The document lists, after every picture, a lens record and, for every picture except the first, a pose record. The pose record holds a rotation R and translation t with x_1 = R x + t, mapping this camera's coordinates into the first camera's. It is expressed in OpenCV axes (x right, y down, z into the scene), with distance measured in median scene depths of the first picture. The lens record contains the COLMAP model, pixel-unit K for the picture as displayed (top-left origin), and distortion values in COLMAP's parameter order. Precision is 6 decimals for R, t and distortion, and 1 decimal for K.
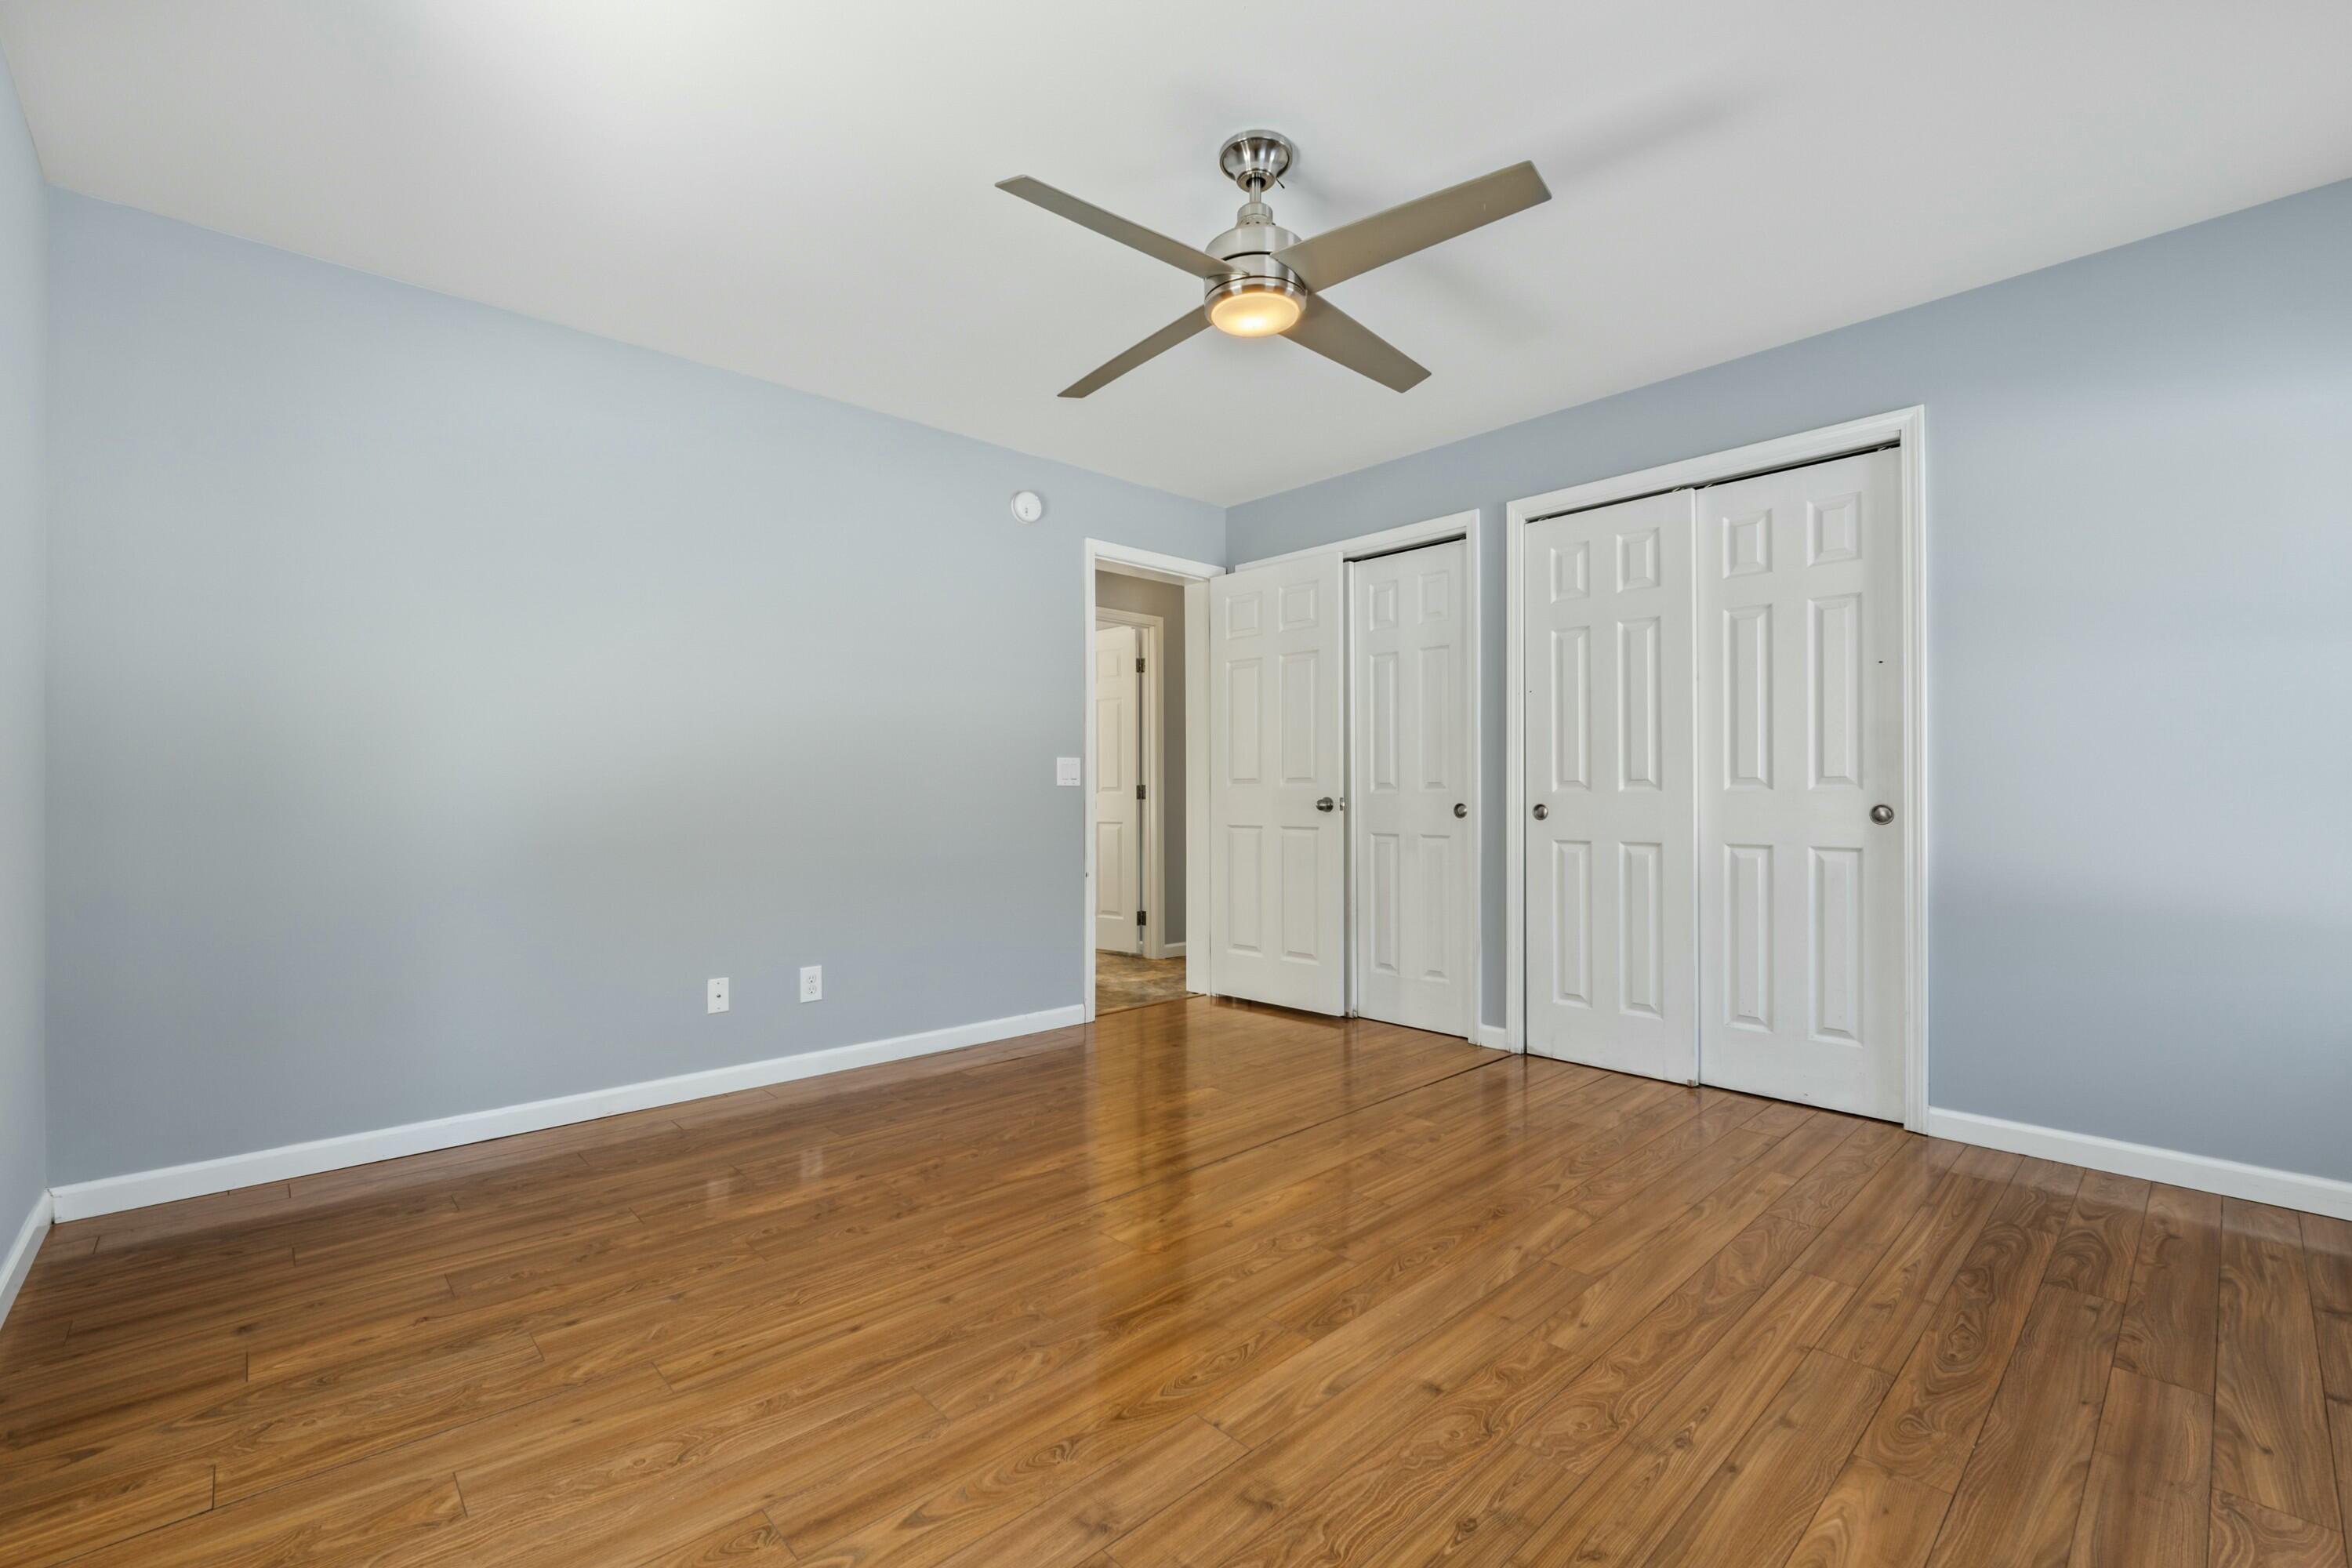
lens RADIAL K [[1007.8, 0, 1174.4], [0, 1007.8, 788.2], [0, 0, 1]] dist [-0.001452, 0.000569]
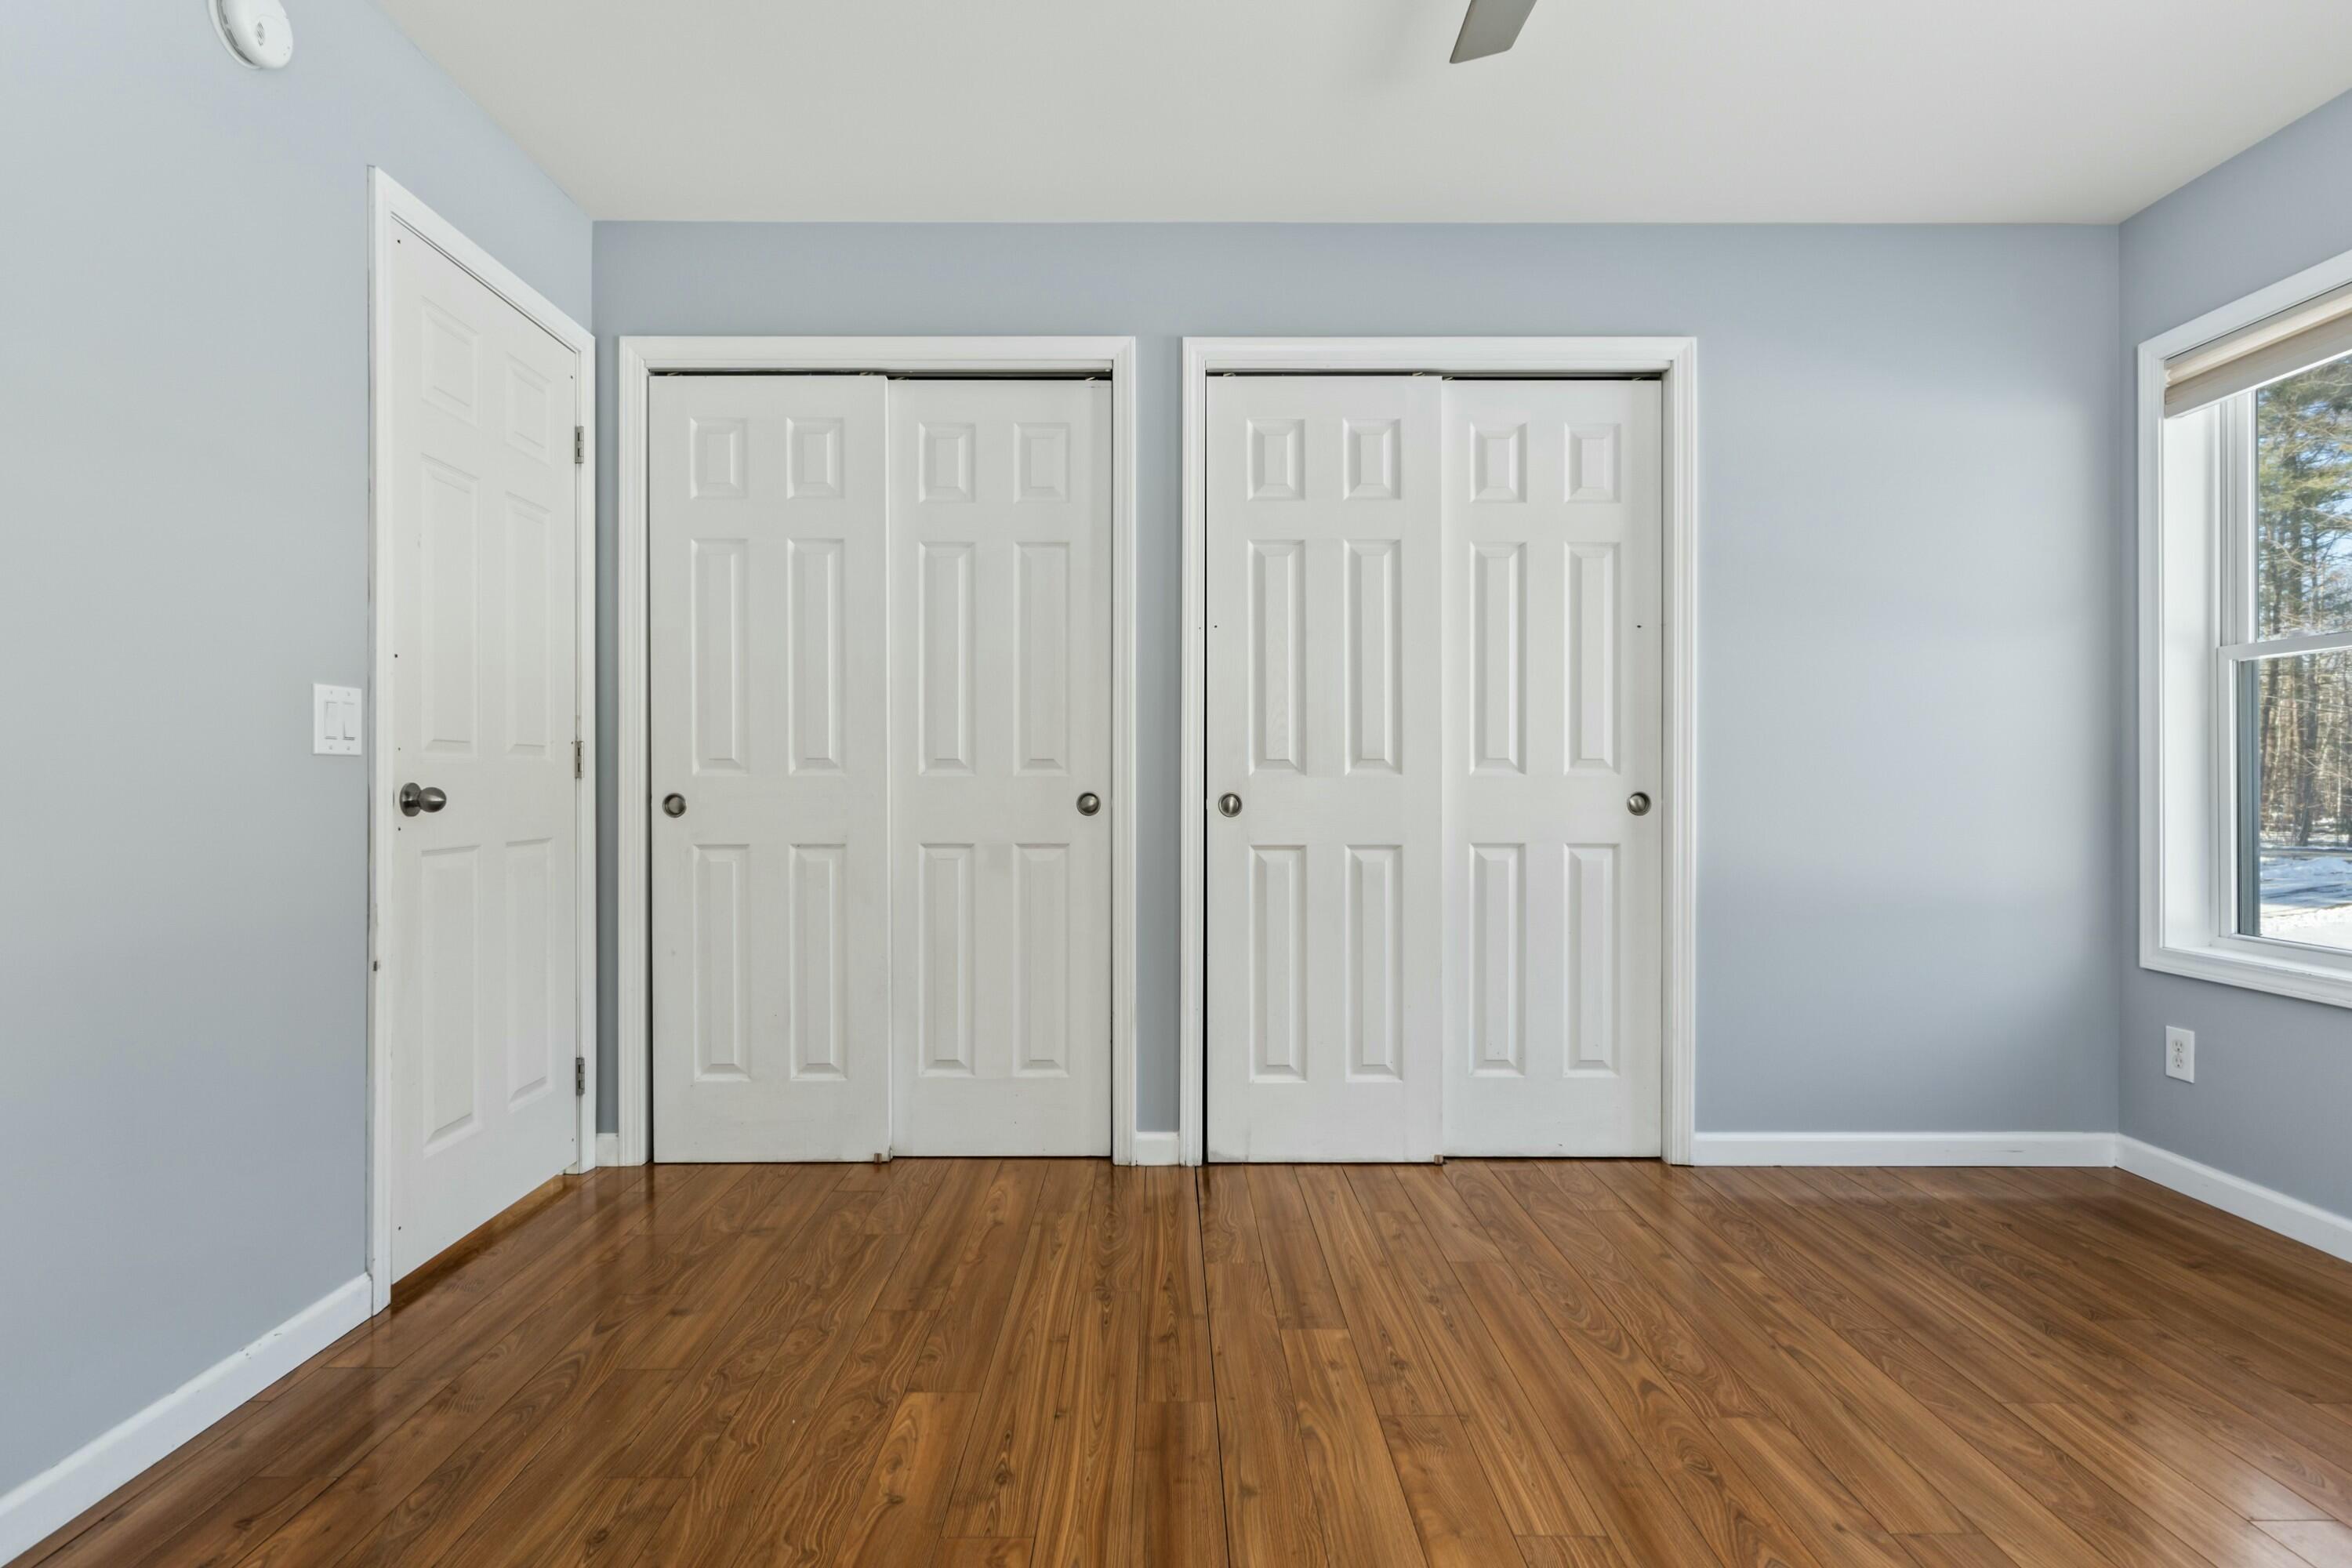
lens RADIAL K [[1227.8, 0, 1175.9], [0, 1227.8, 789.1], [0, 0, 1]] dist [-0.000339, 0.000496]
pose [[0.677715, -0.002001, 0.735322, -0.313040], [-0.007752, 0.999921, 0.009867, 0.005697], [-0.735284, -0.012387, 0.677646, 0.535340]]
